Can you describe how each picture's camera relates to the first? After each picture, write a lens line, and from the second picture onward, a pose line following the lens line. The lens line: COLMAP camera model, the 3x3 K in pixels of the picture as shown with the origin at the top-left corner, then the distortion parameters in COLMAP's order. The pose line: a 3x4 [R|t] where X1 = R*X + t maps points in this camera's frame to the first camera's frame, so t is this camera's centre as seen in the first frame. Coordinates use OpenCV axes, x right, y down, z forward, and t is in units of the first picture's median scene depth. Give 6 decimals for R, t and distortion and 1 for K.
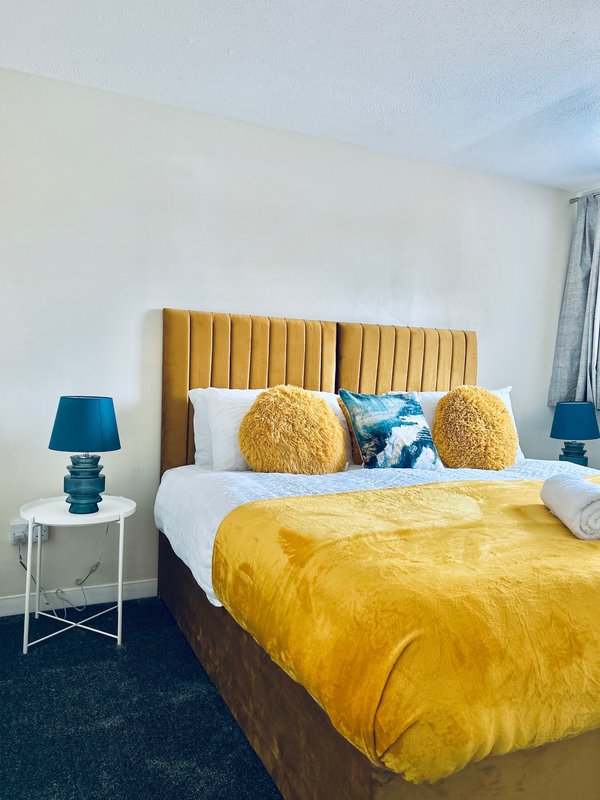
lens RADIAL K [[602.4, 0, 295.3], [0, 602.4, 399.4], [0, 0, 1]] dist [0.070421, -0.139145]
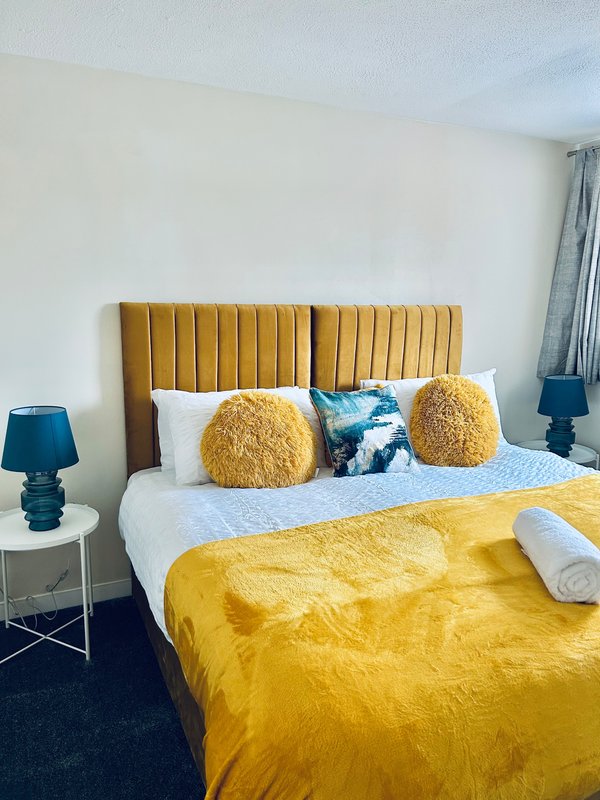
lens RADIAL K [[603.1, 0, 300.0], [0, 603.1, 400.0], [0, 0, 1]] dist [0.059093, -0.097227]
pose [[0.999776, -0.021084, -0.001918, 0.061049], [0.021157, 0.991781, 0.126184, -0.121908], [-0.000758, -0.126197, 0.992005, 0.059117]]
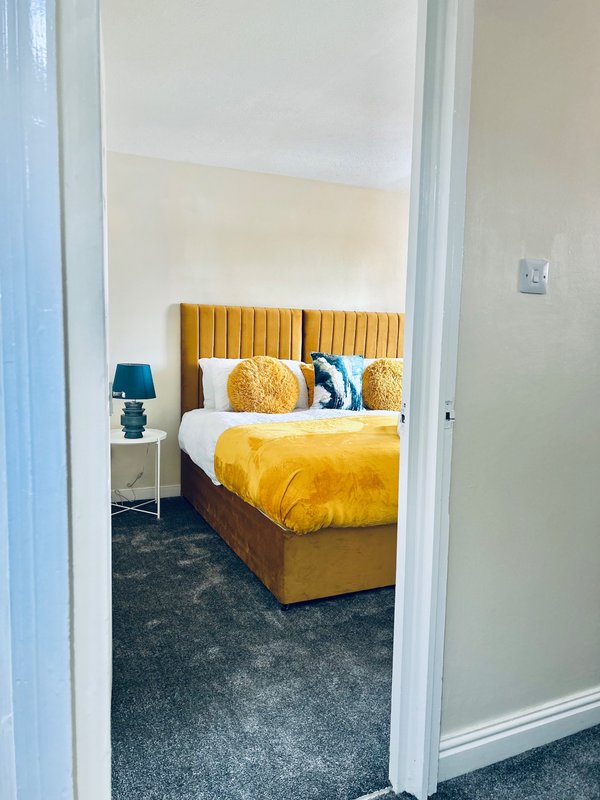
lens RADIAL K [[603.1, 0, 300.0], [0, 603.1, 400.0], [0, 0, 1]] dist [0.059093, -0.097227]
pose [[0.999955, -0.004822, -0.008211, 0.089578], [0.005374, 0.997638, 0.068479, -0.016128], [0.007862, -0.068520, 0.997619, -0.518730]]
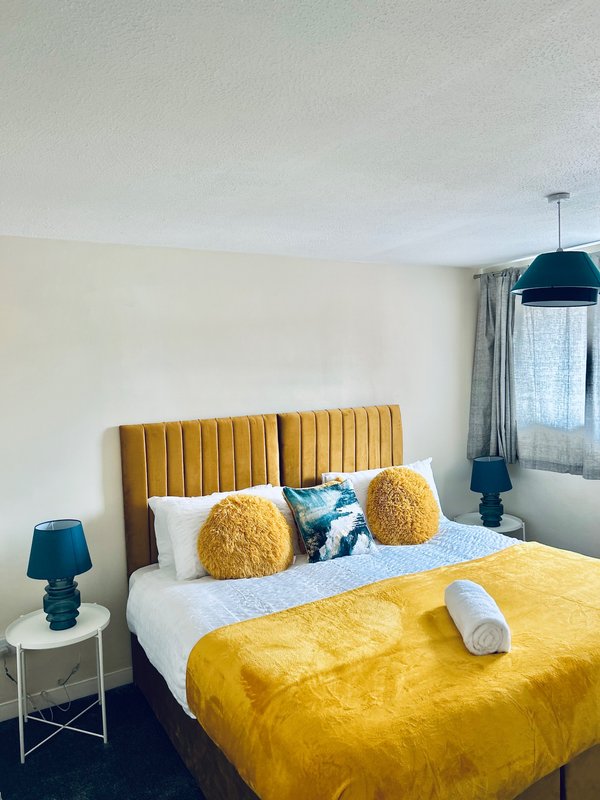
lens RADIAL K [[603.1, 0, 300.0], [0, 603.1, 400.0], [0, 0, 1]] dist [0.059093, -0.097227]
pose [[0.992892, -0.072136, 0.094664, 0.008865], [0.070873, 0.997347, 0.016635, -0.204997], [-0.095613, -0.009808, 0.995370, -0.142722]]
